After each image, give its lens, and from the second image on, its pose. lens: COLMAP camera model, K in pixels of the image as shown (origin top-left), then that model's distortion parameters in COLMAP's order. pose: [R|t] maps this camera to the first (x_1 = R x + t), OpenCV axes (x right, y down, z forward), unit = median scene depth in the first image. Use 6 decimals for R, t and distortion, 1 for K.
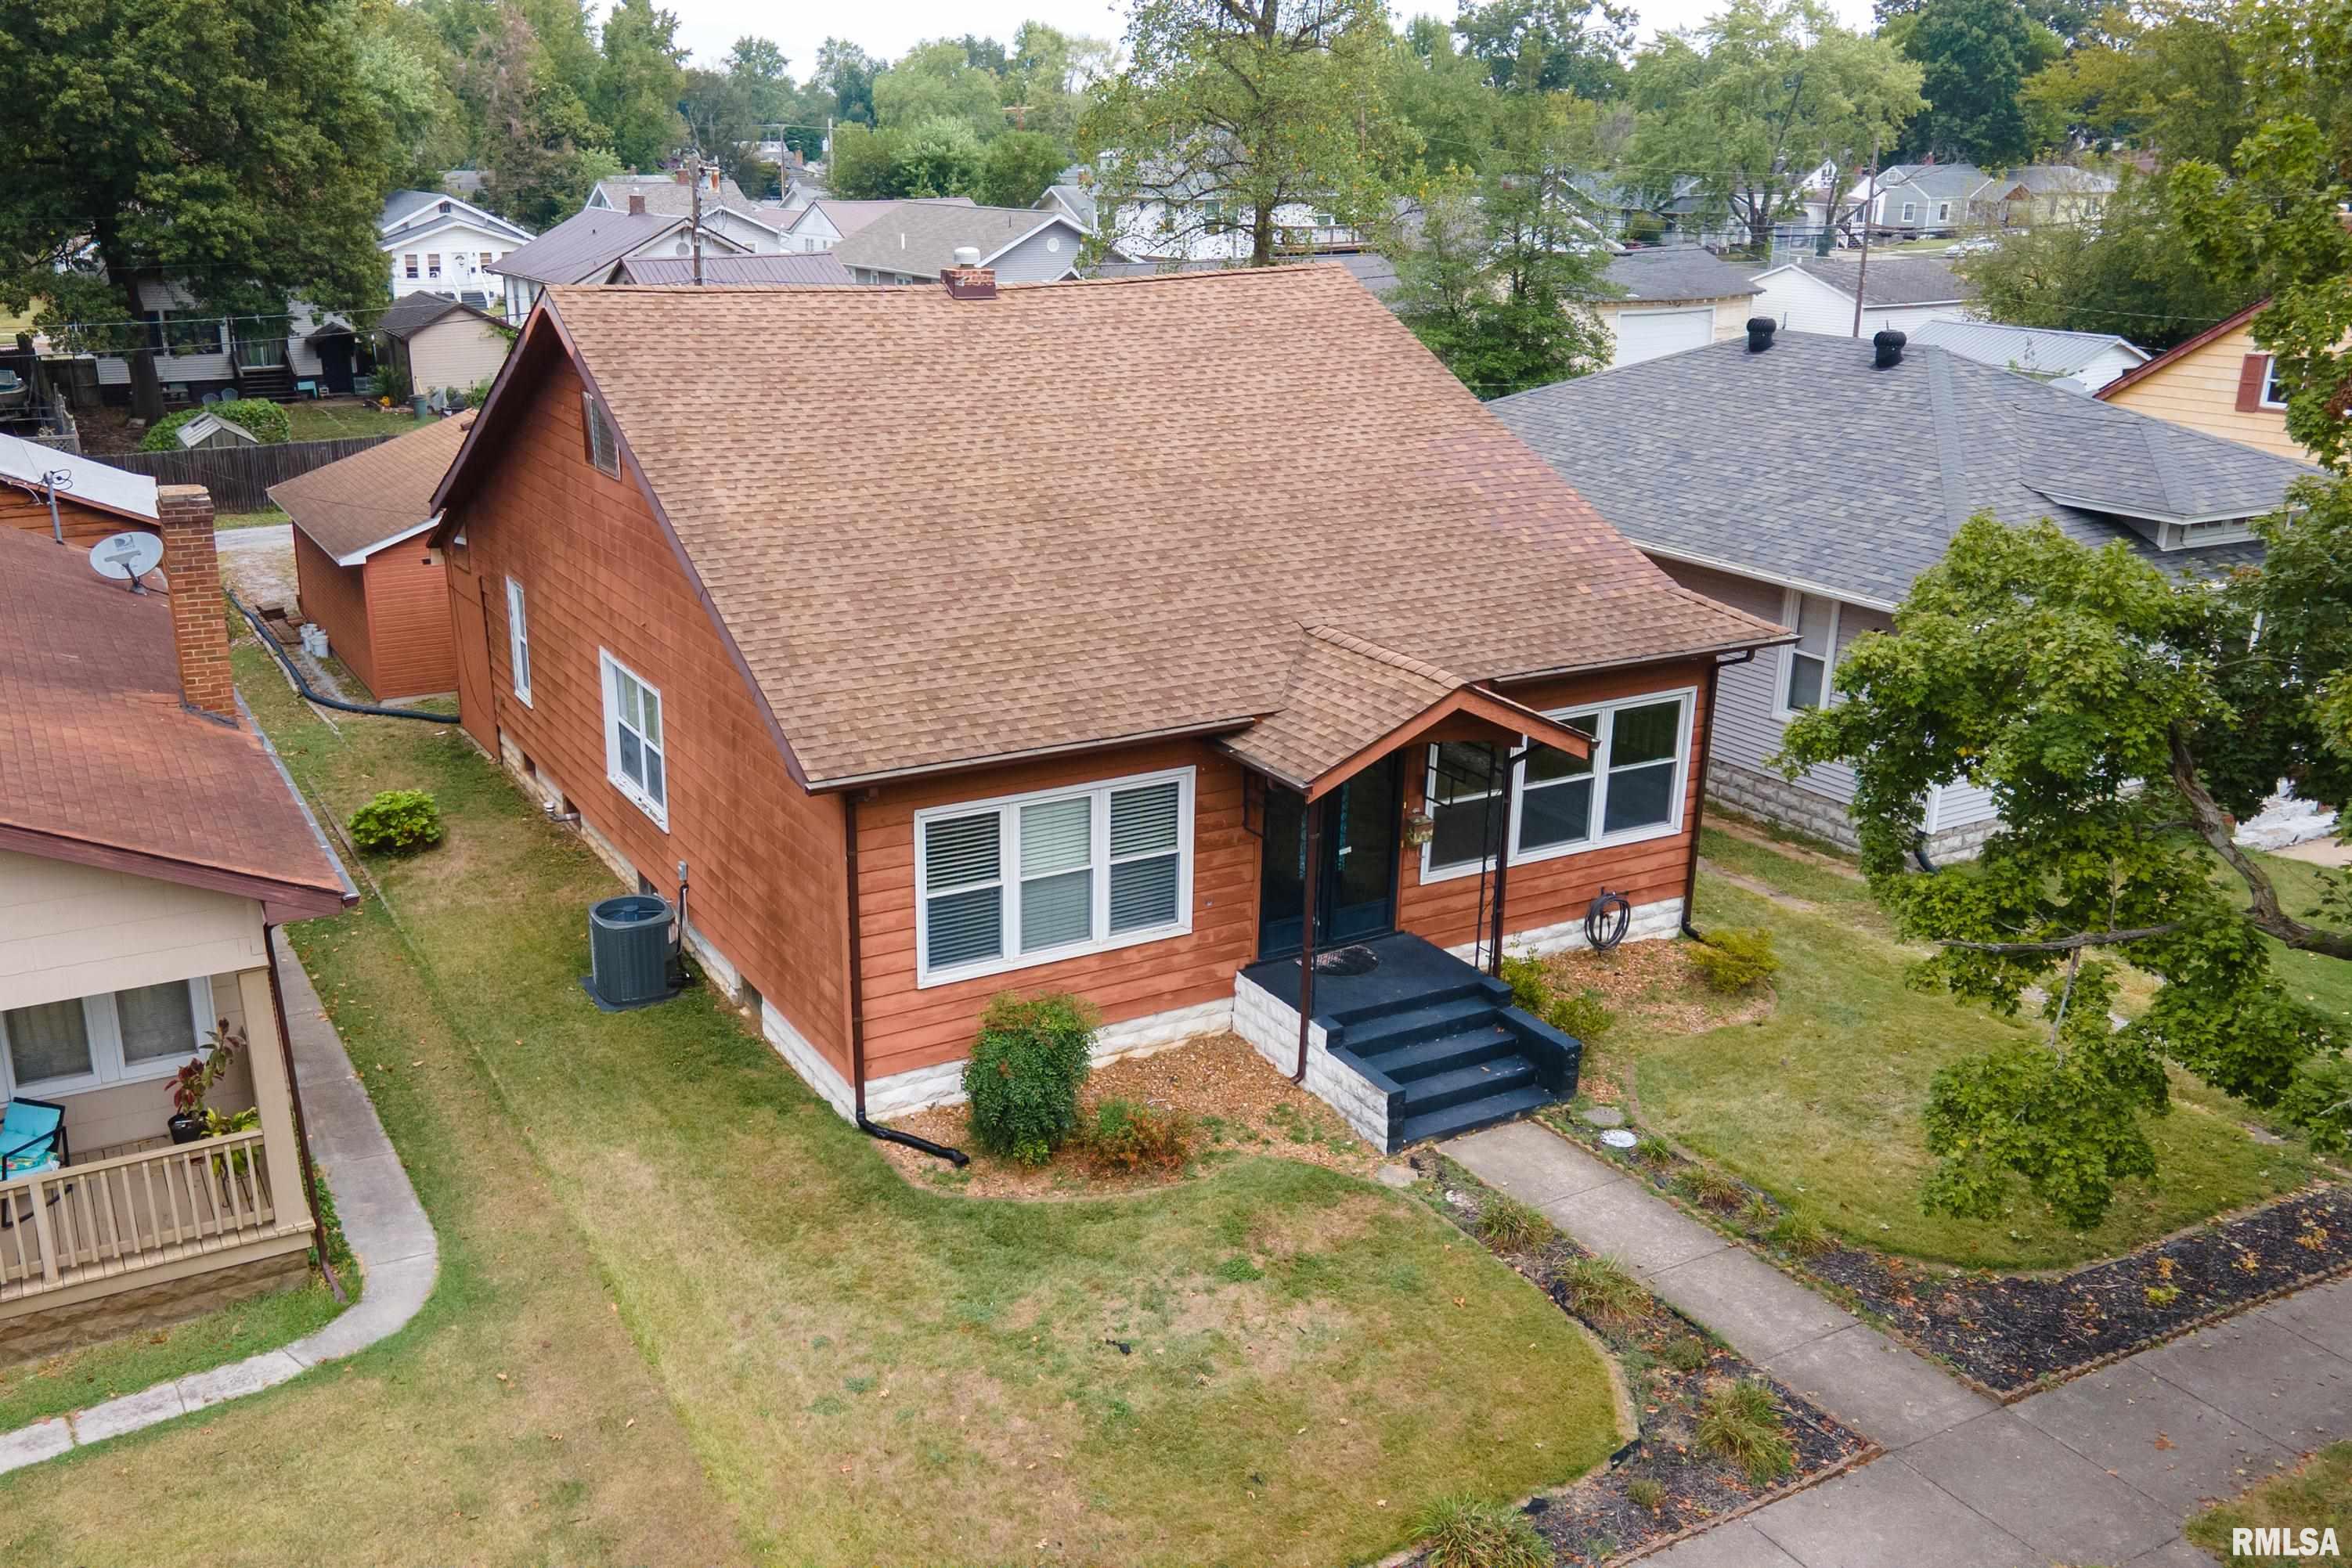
lens RADIAL K [[2033.5, 0, 1046.9], [0, 2033.5, 778.1], [0, 0, 1]] dist [0.027410, 0.004633]
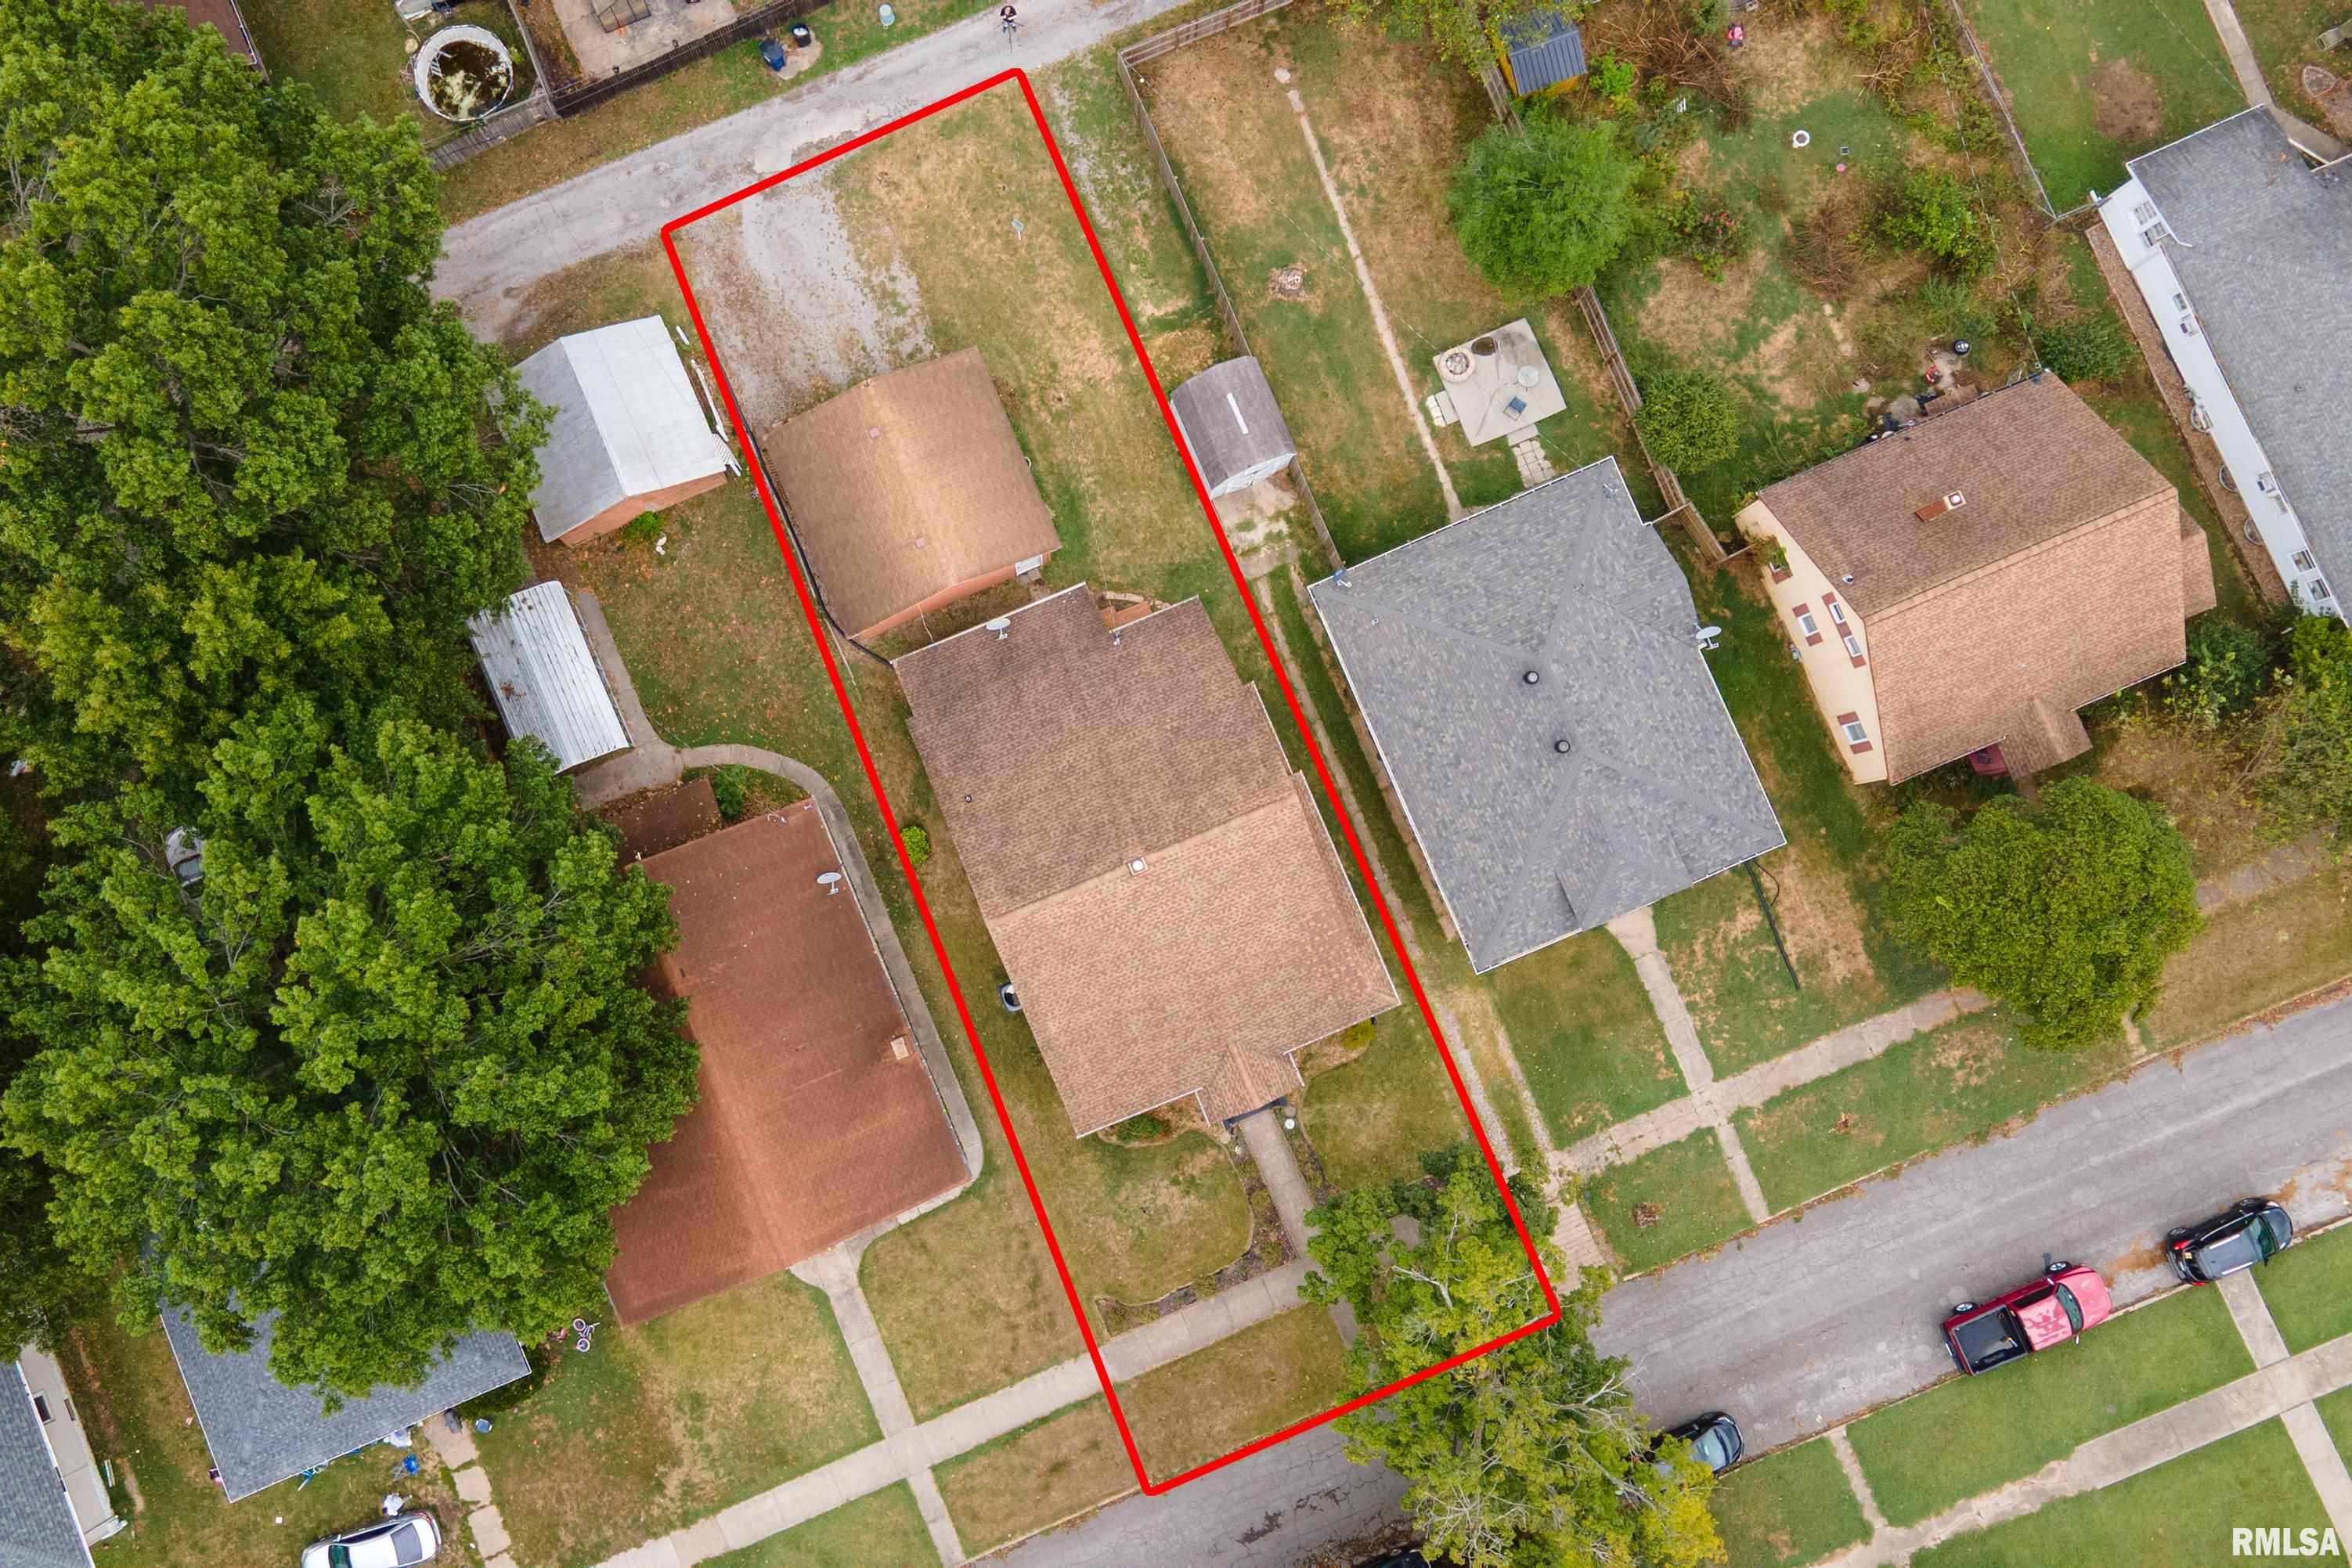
lens RADIAL K [[2033.5, 0, 1160.1], [0, 2033.5, 787.4], [0, 0, 1]] dist [0.027410, 0.004633]
pose [[0.996027, 0.086937, -0.019313, 0.065480], [-0.014104, 0.368120, 0.929671, -3.516951], [0.087932, -0.925705, 0.367883, 0.189396]]
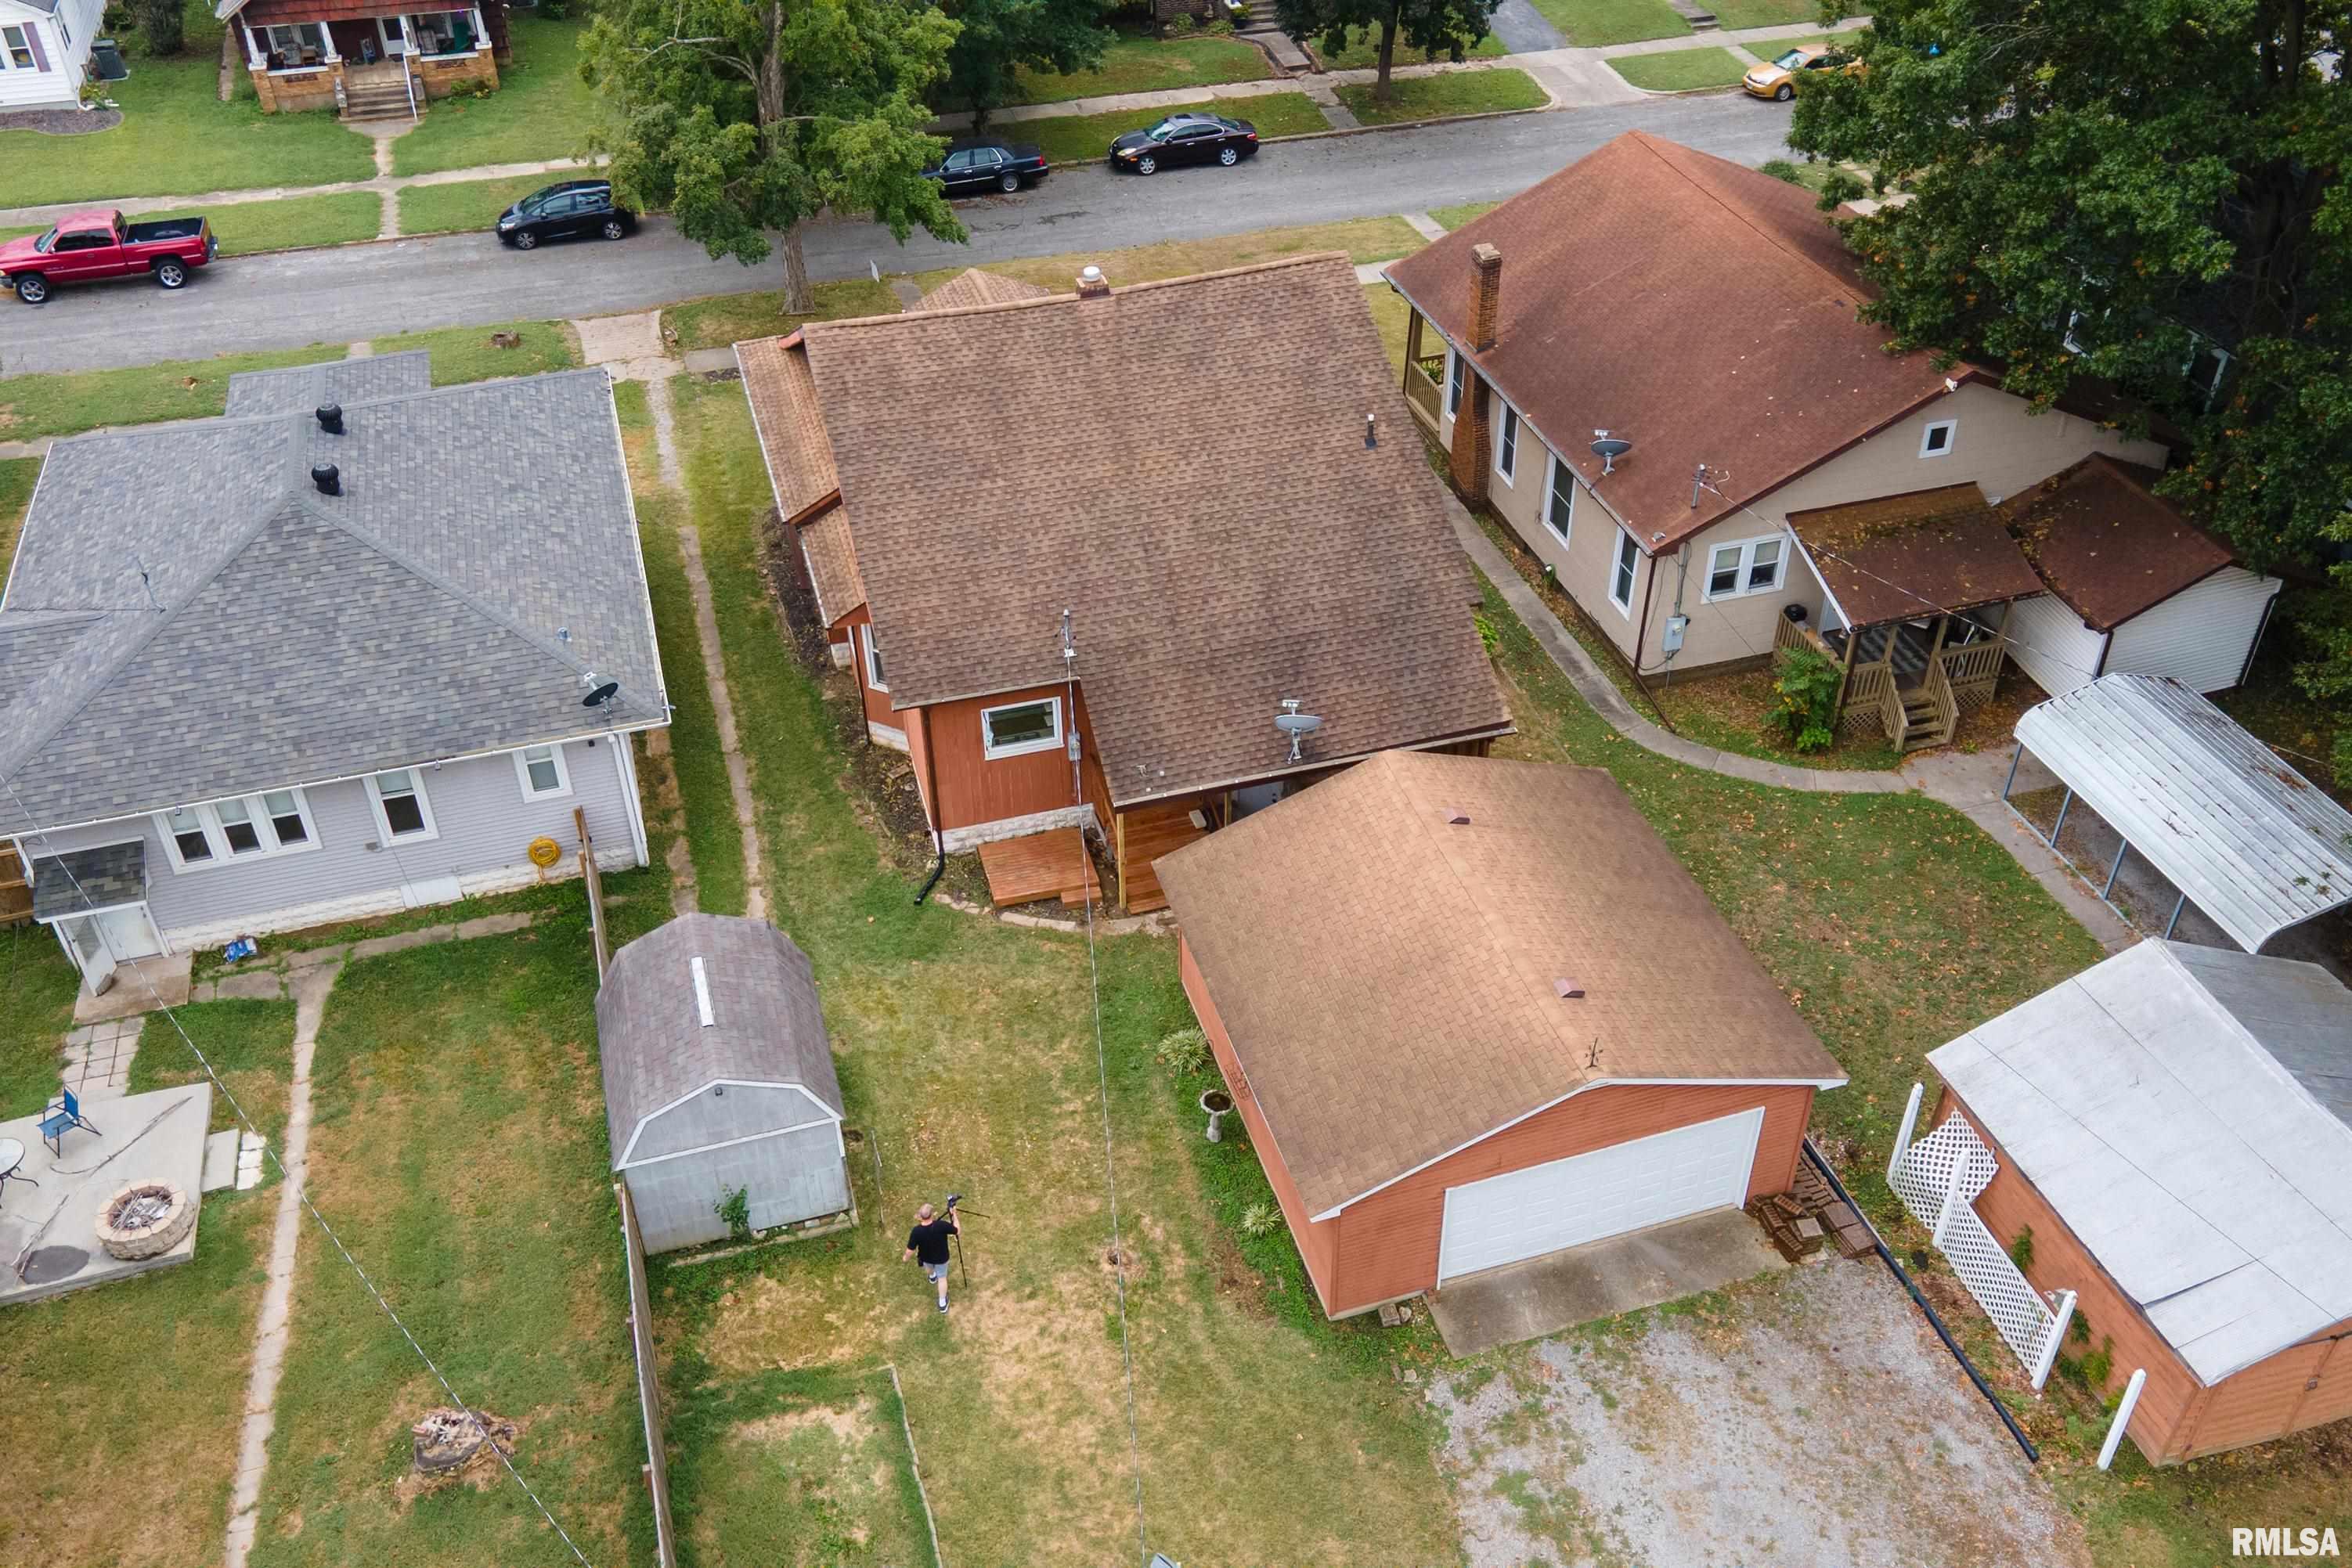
lens RADIAL K [[2033.5, 0, 1192.7], [0, 2033.5, 781.1], [0, 0, 1]] dist [0.027410, 0.004633]
pose [[-0.980863, -0.100752, 0.166604, -0.547187], [0.078104, 0.580218, 0.810707, -1.685075], [-0.178348, 0.808205, -0.561246, 2.844499]]
